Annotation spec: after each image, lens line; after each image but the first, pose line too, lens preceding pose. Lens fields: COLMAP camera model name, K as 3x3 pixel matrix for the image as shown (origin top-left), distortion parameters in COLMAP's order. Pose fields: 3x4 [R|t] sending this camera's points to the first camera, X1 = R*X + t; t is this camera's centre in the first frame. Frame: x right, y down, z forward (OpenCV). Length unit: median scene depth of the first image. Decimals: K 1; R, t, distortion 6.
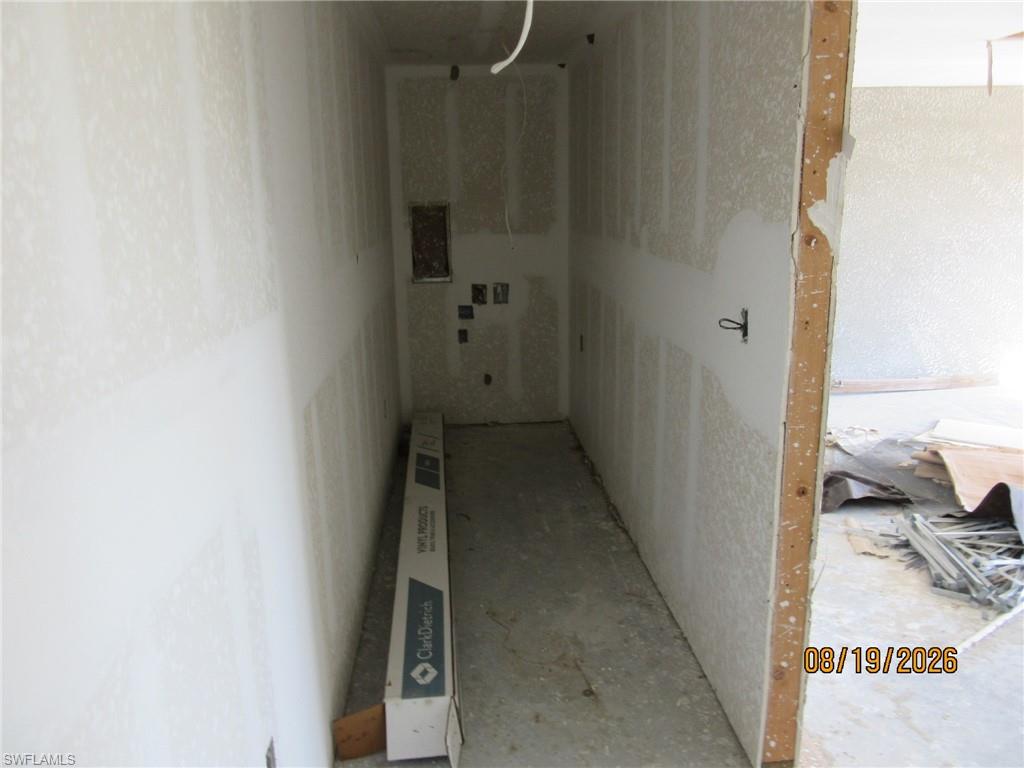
lens RADIAL K [[761.3, 0, 508.5], [0, 761.3, 383.1], [0, 0, 1]] dist [-0.008588, -0.002015]
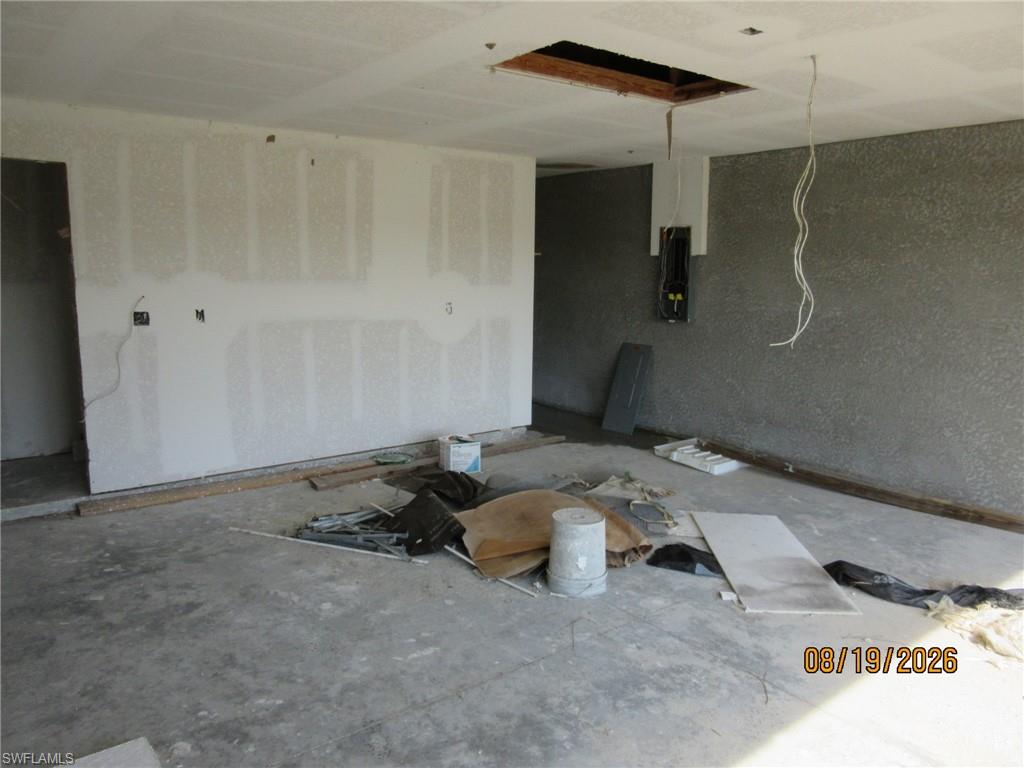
lens RADIAL K [[761.3, 0, 508.5], [0, 761.3, 383.1], [0, 0, 1]] dist [-0.008588, -0.002015]
pose [[0.557689, 0.159655, -0.814551, 0.935360], [-0.209292, 0.976668, 0.048137, -0.068486], [0.803231, 0.143633, 0.578091, 0.199111]]
